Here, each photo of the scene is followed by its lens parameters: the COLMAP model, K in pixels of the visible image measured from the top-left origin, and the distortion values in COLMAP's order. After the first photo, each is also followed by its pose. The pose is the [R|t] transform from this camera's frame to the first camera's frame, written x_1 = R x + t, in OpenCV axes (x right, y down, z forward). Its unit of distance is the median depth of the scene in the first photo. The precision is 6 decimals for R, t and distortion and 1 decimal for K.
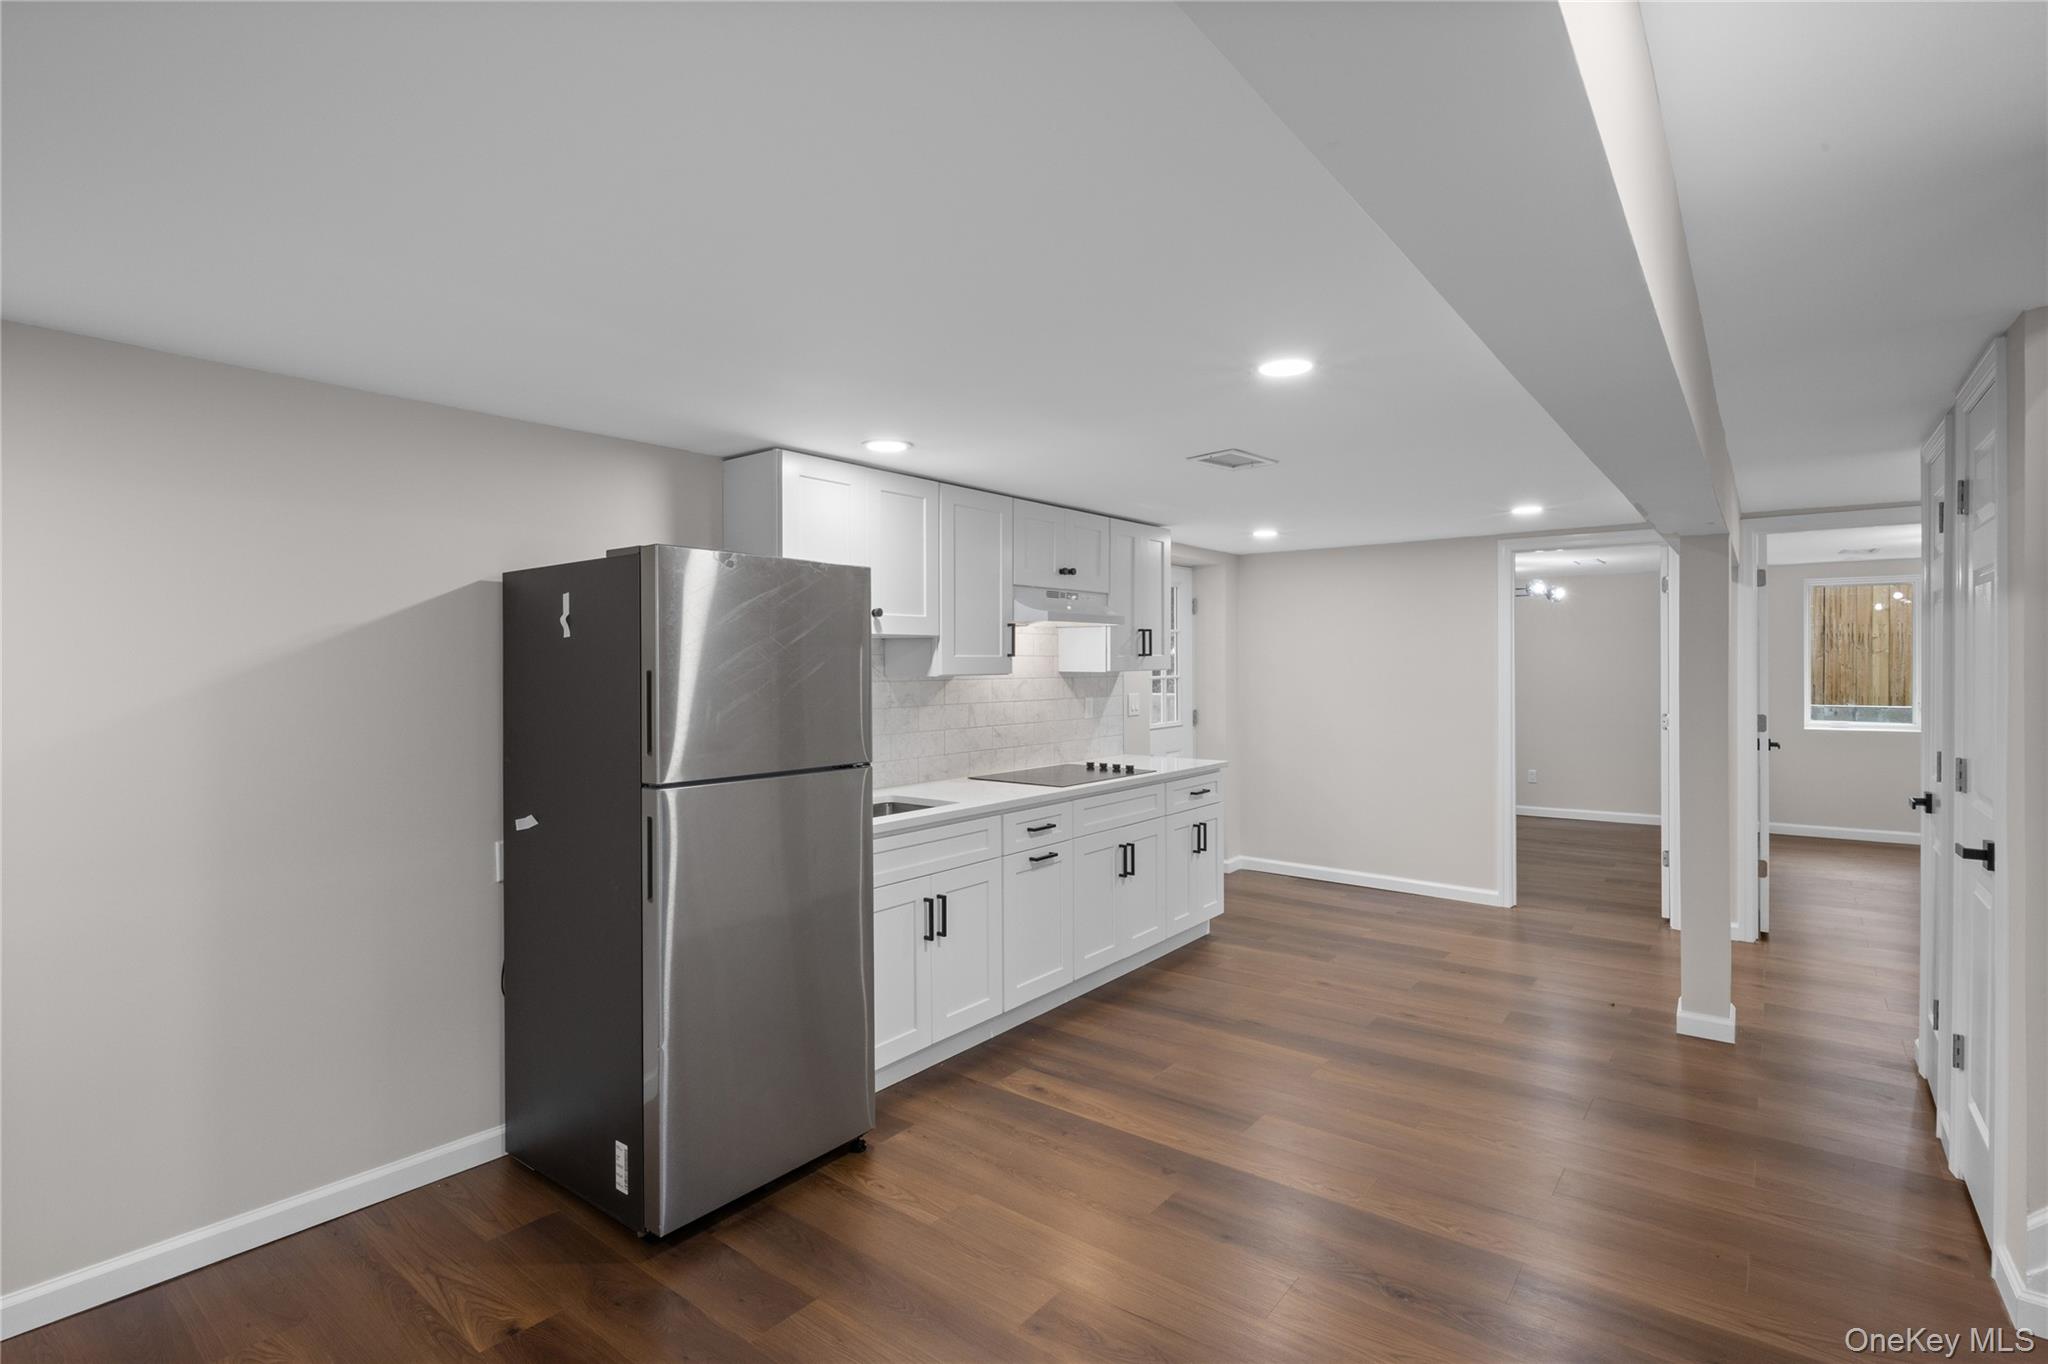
lens RADIAL K [[953.4, 0, 1025.0], [0, 953.4, 671.4], [0, 0, 1]] dist [-0.002527, -0.000139]
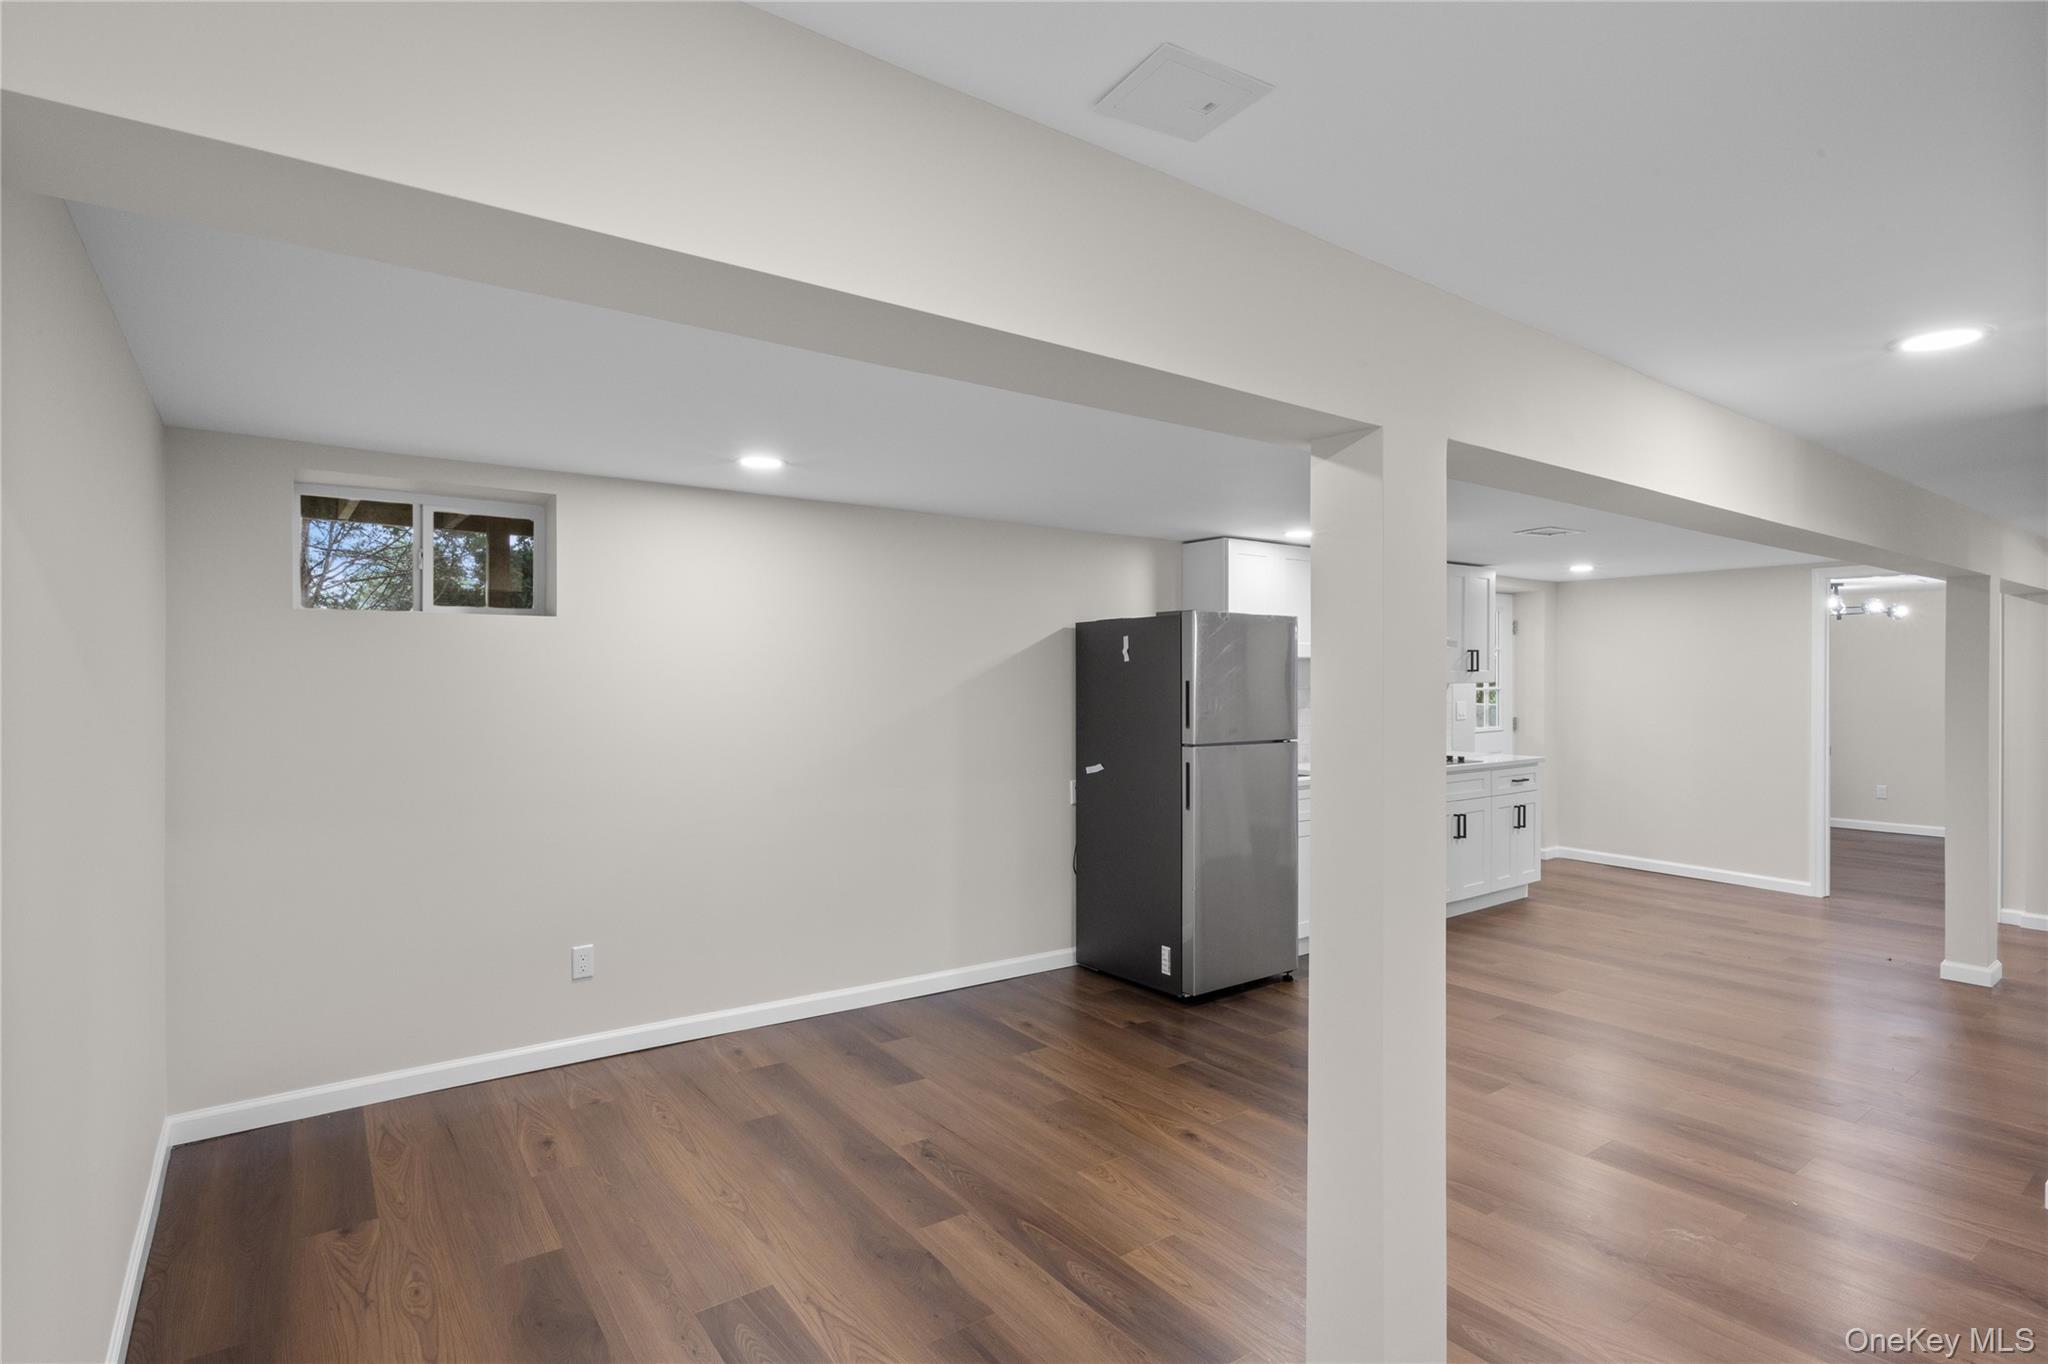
lens RADIAL K [[1020.2, 0, 1024.0], [0, 1020.2, 682.0], [0, 0, 1]] dist [-0.002240, -0.000446]
pose [[0.964453, 0.006402, -0.264176, -0.092755], [-0.006700, 0.999978, -0.000229, 0.001937], [0.264169, 0.001991, 0.964474, -0.466666]]
